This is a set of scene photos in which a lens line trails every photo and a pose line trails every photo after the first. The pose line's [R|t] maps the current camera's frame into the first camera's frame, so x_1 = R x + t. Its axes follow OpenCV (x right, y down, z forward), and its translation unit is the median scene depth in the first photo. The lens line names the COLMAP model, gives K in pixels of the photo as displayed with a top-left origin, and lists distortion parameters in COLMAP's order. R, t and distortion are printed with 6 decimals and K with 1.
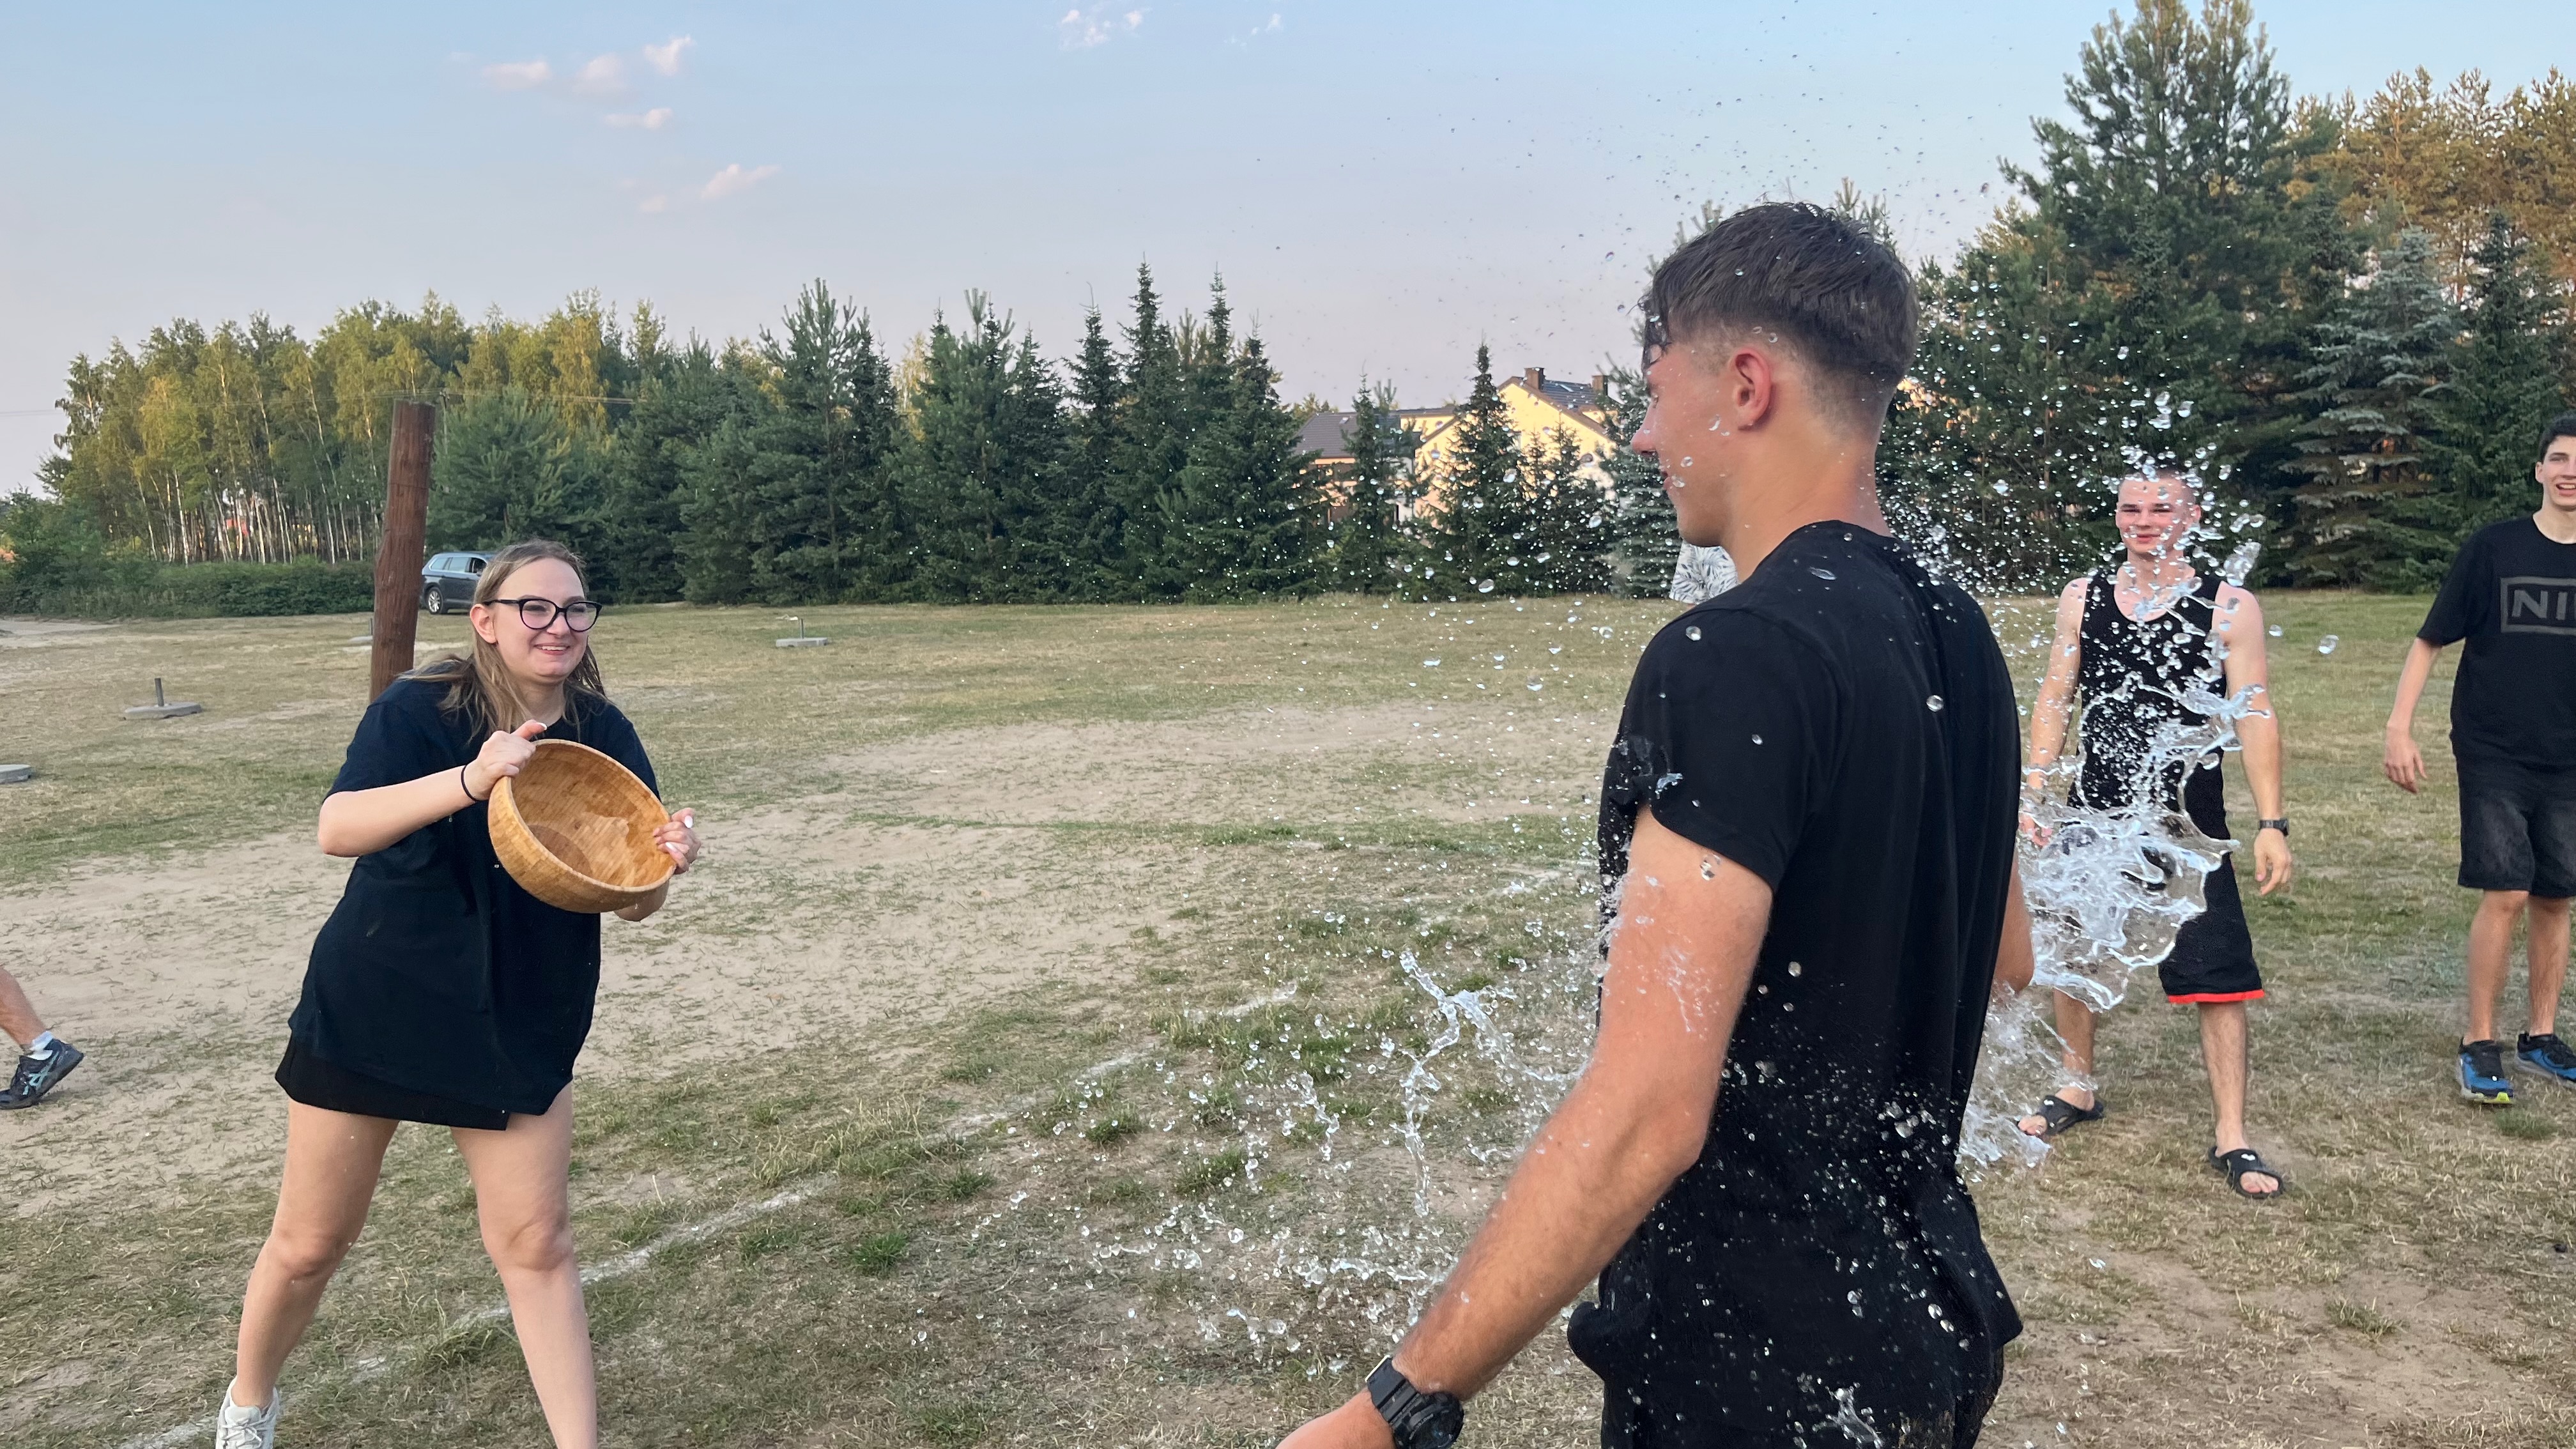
lens RADIAL K [[1950.7, 0, 1315.0], [0, 1950.7, 688.9], [0, 0, 1]] dist [0.067614, -0.091529]
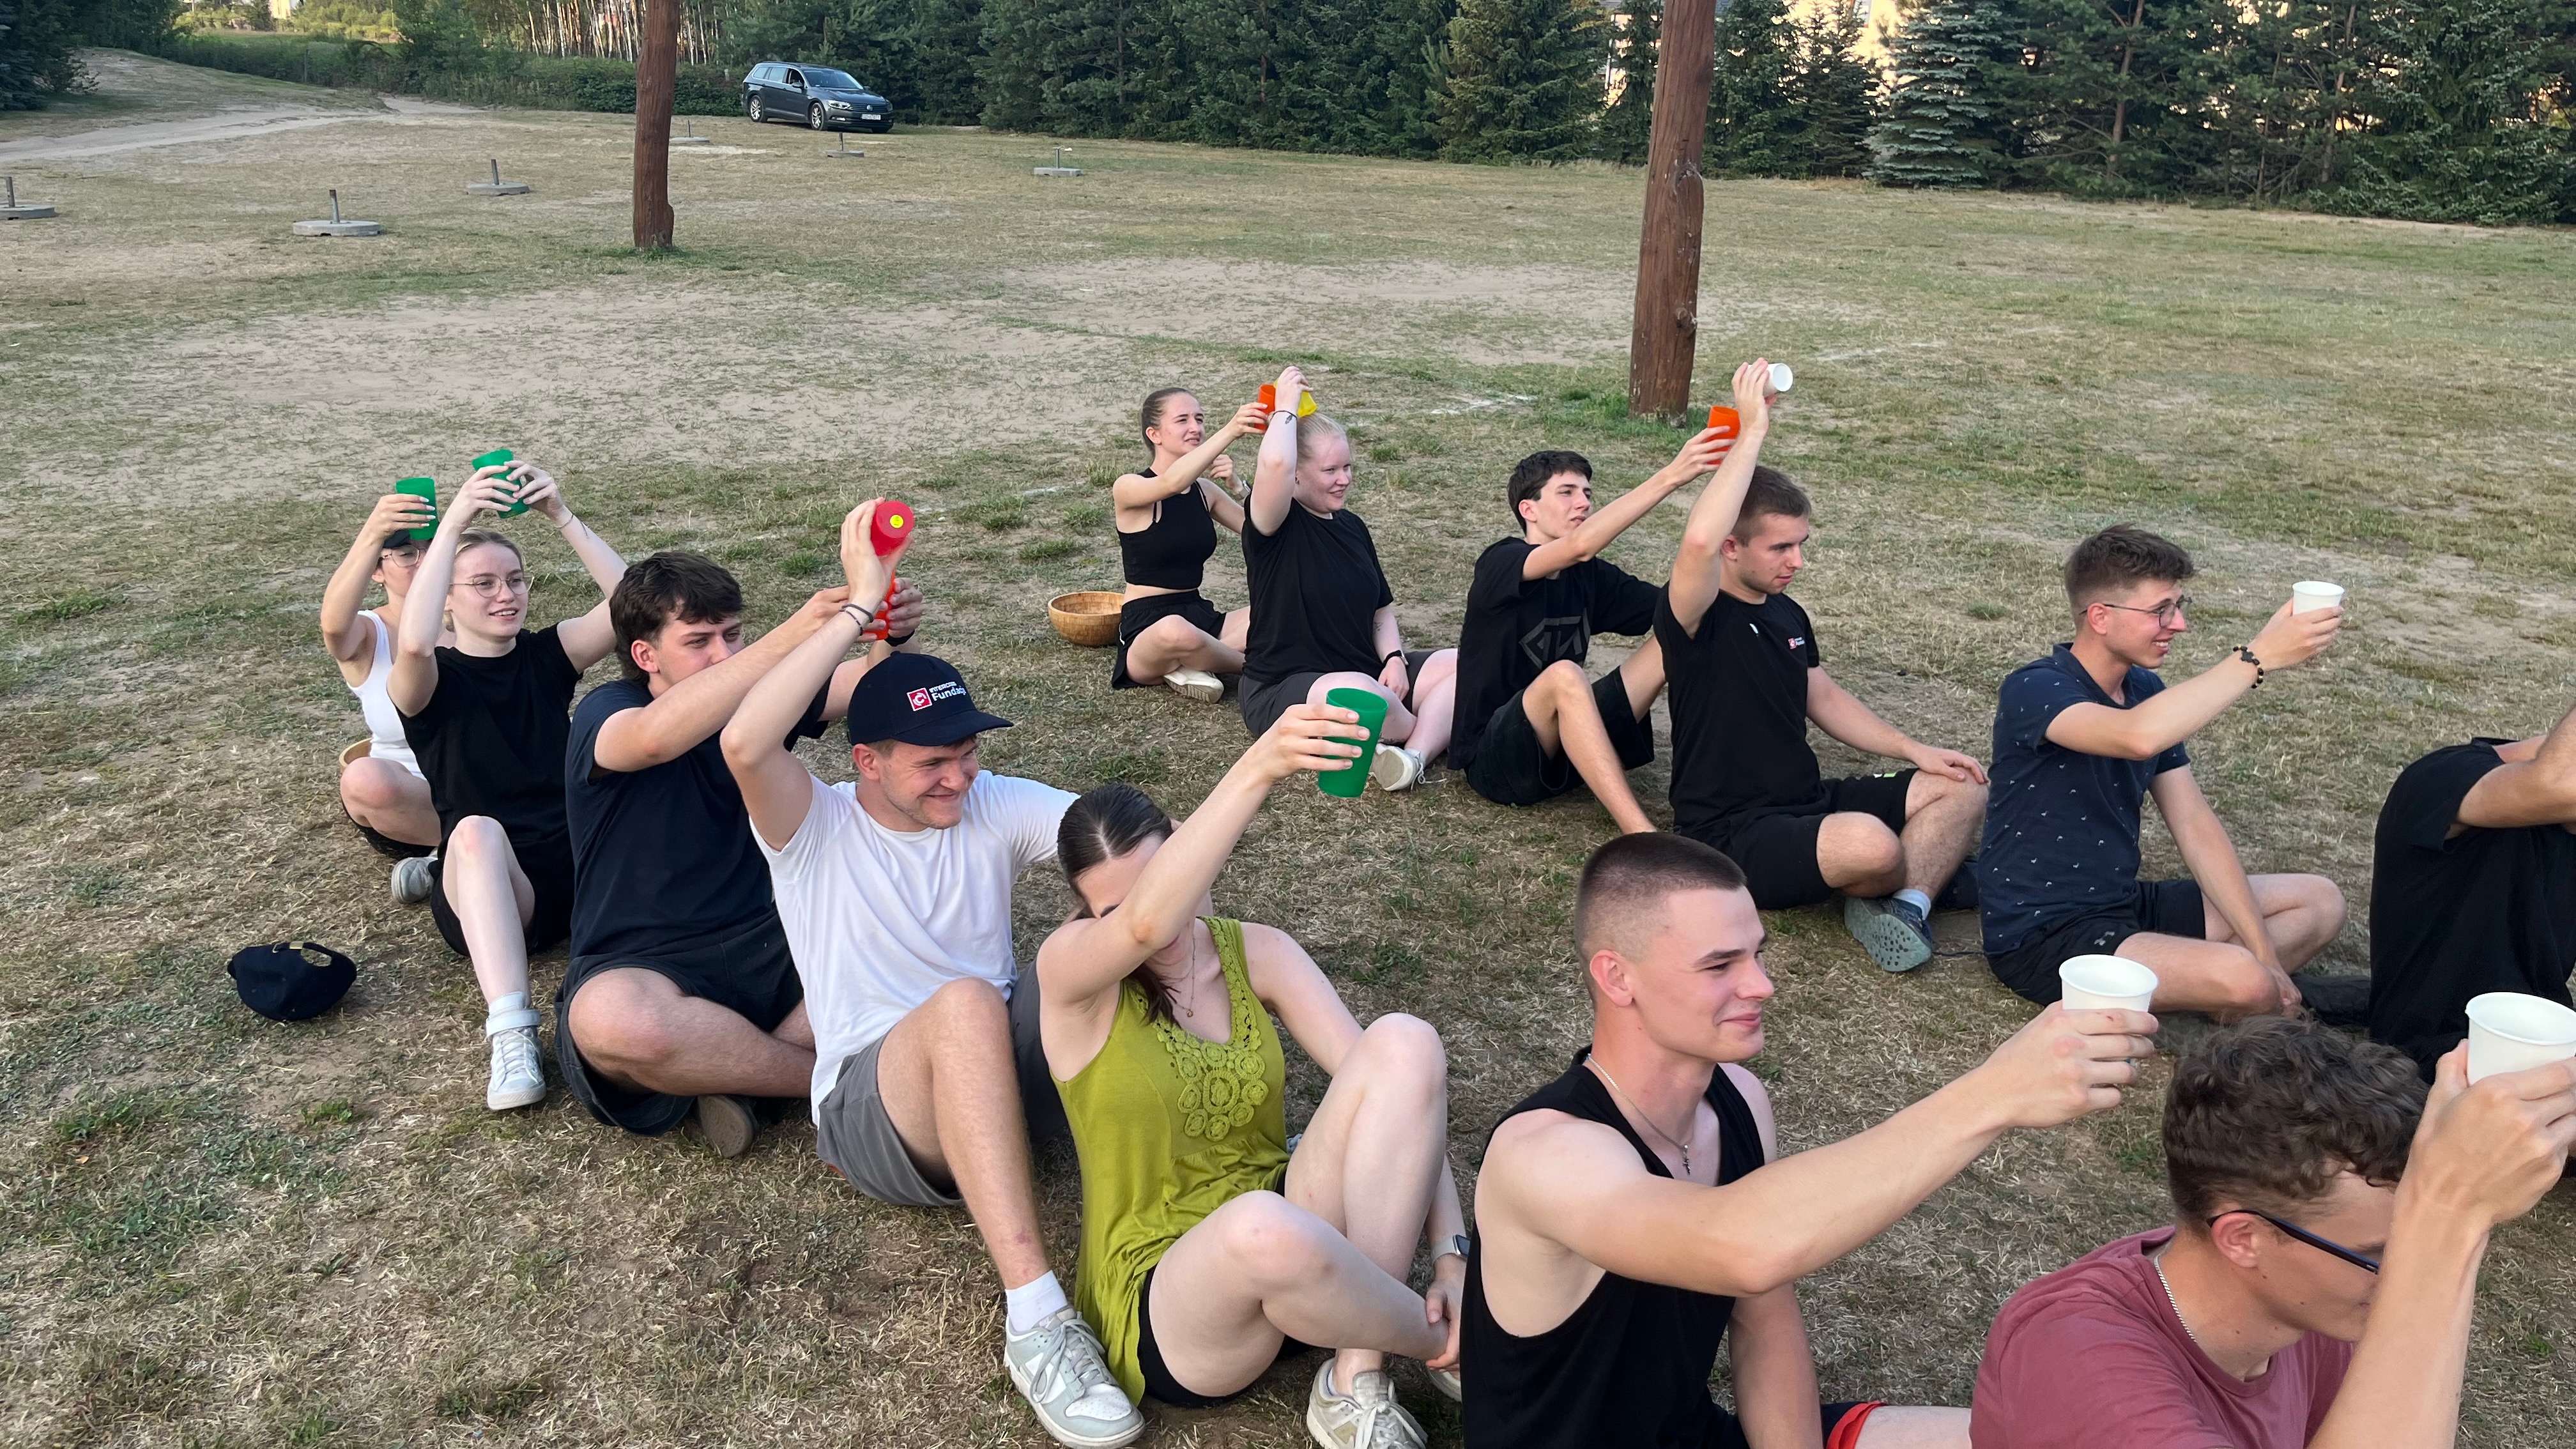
lens RADIAL K [[1950.7, 0, 1287.3], [0, 1950.7, 692.6], [0, 0, 1]] dist [0.067614, -0.091529]
pose [[0.980902, 0.114096, -0.157520, 0.044702], [-0.076927, 0.971414, 0.224581, 0.001582], [0.178641, -0.208175, 0.961640, -0.046160]]
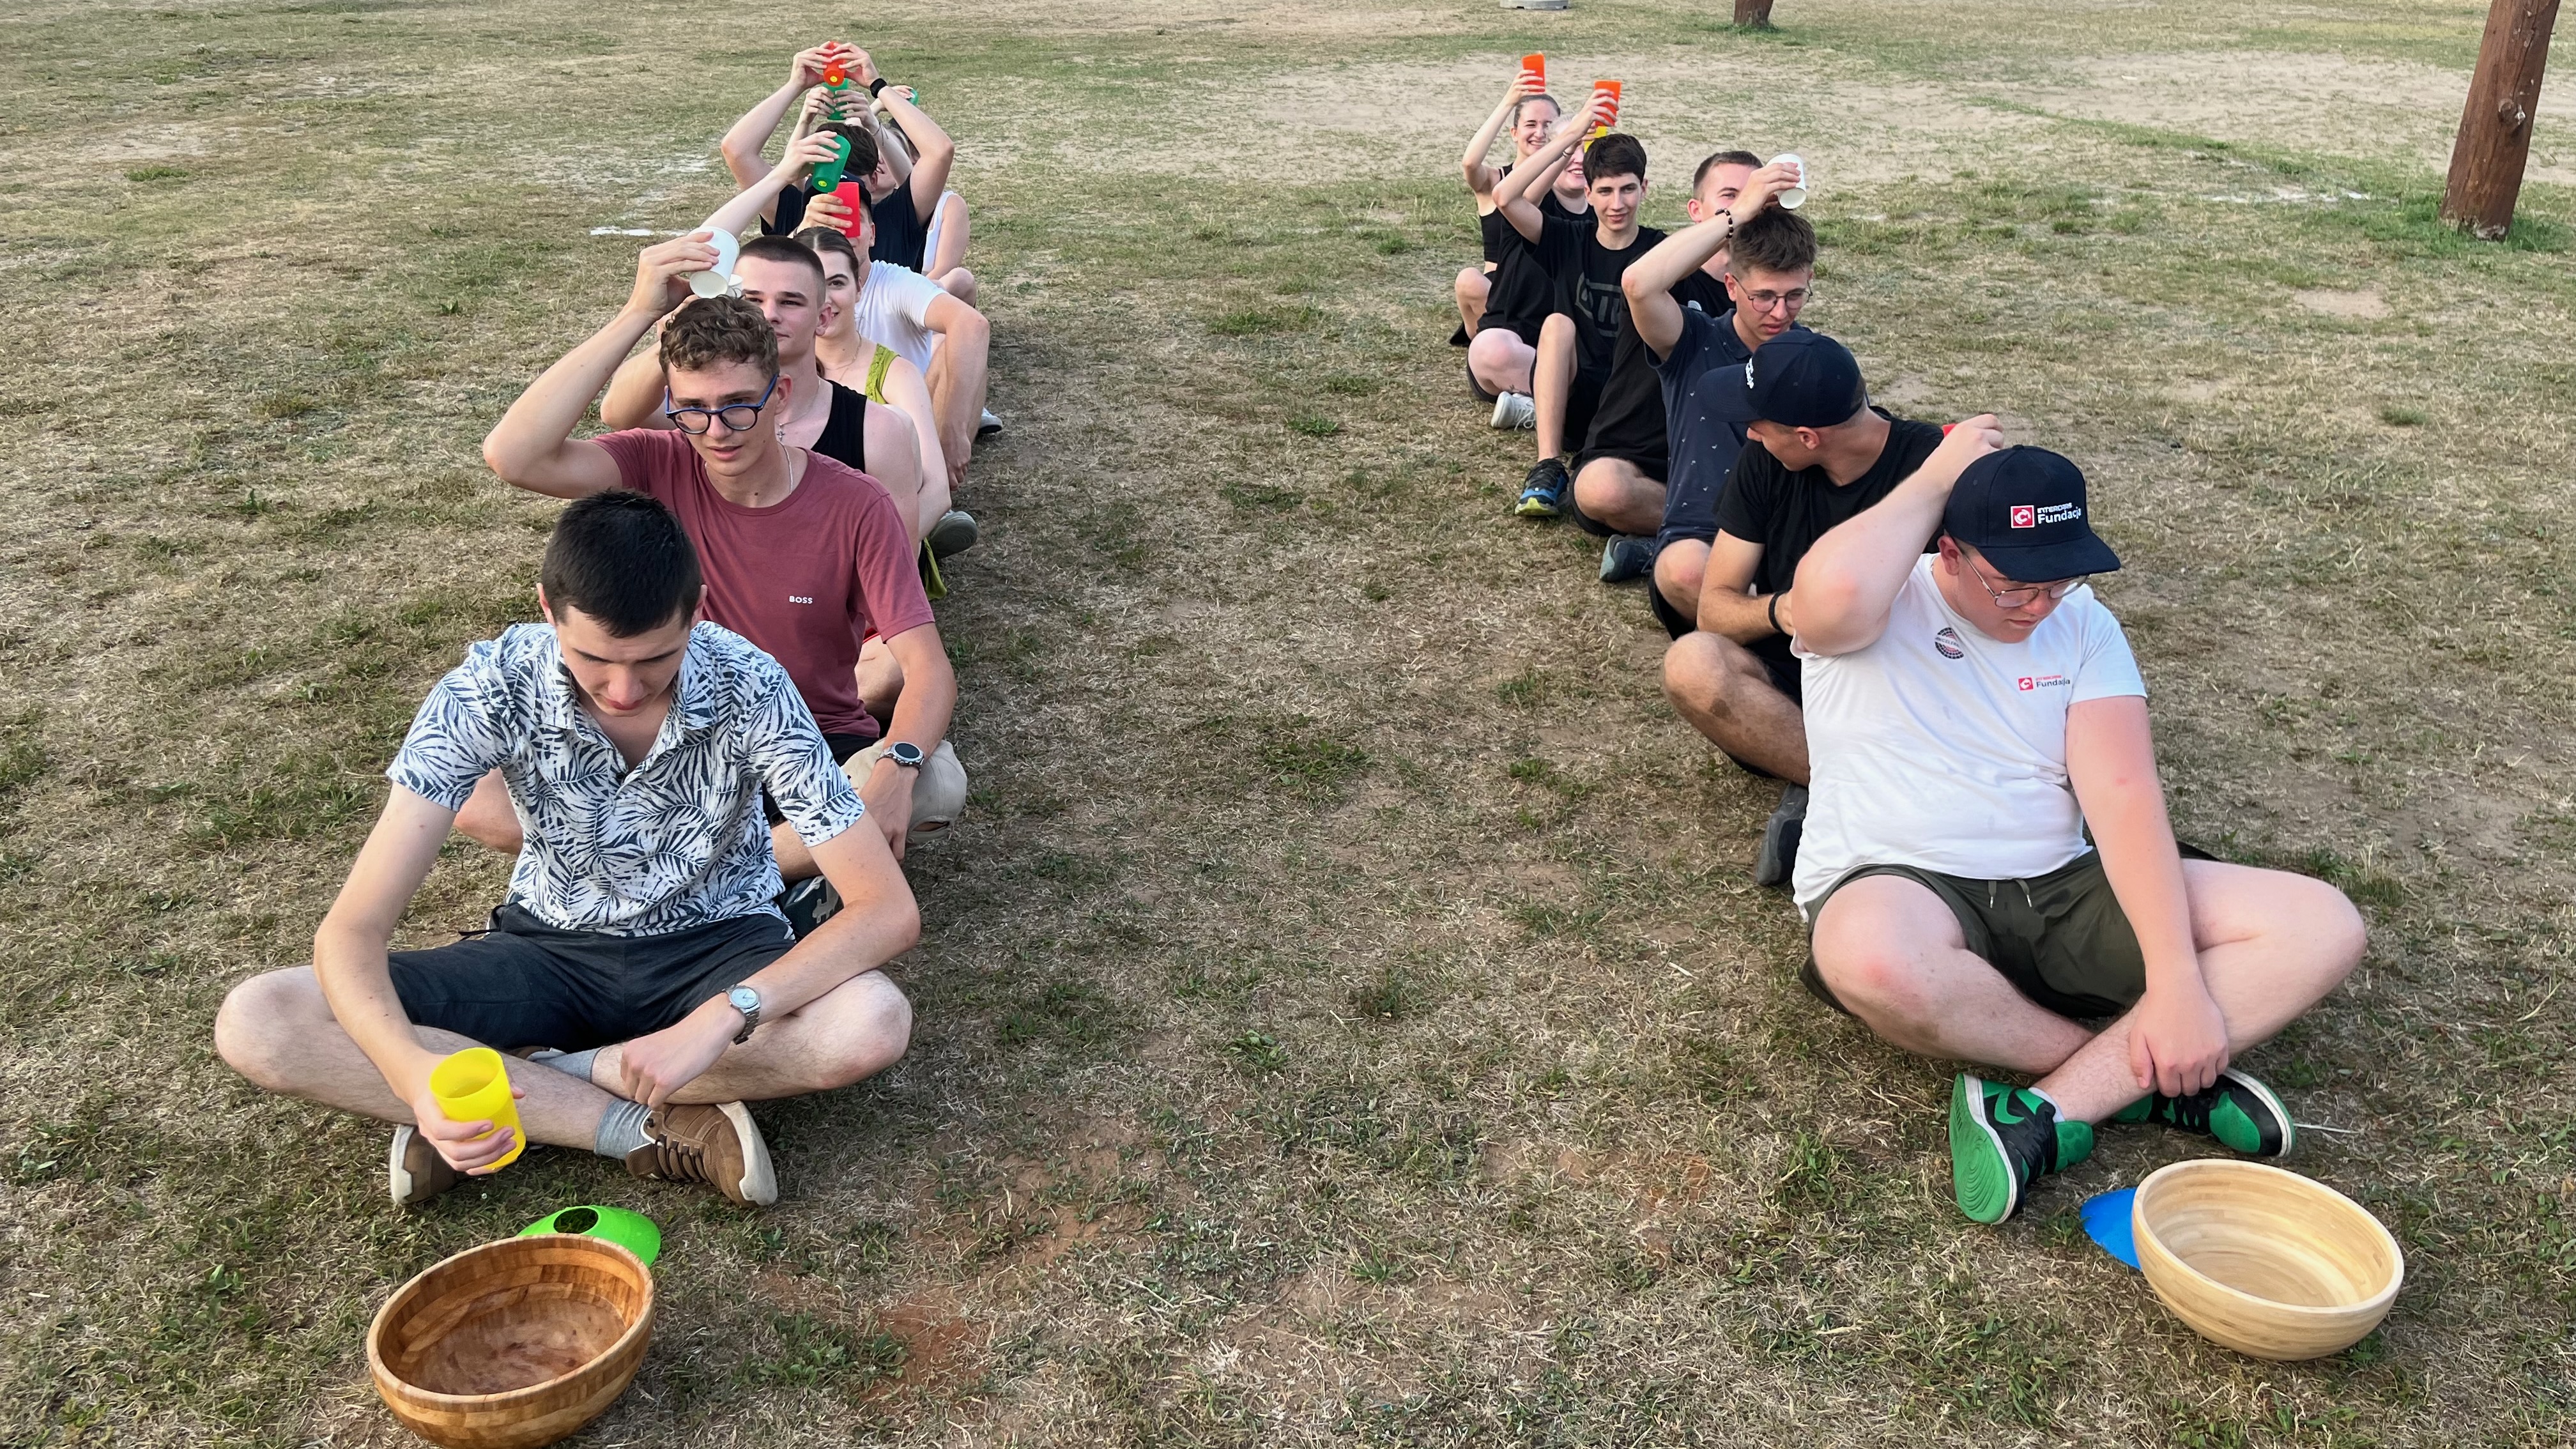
lens RADIAL K [[1950.7, 0, 1279.9], [0, 1950.7, 733.4], [0, 0, 1]] dist [0.067614, -0.091529]
pose [[0.638819, 0.356065, -0.682003, 0.131173], [-0.100264, 0.917428, 0.385063, 0.000522], [0.762796, -0.177605, 0.621771, -0.036466]]
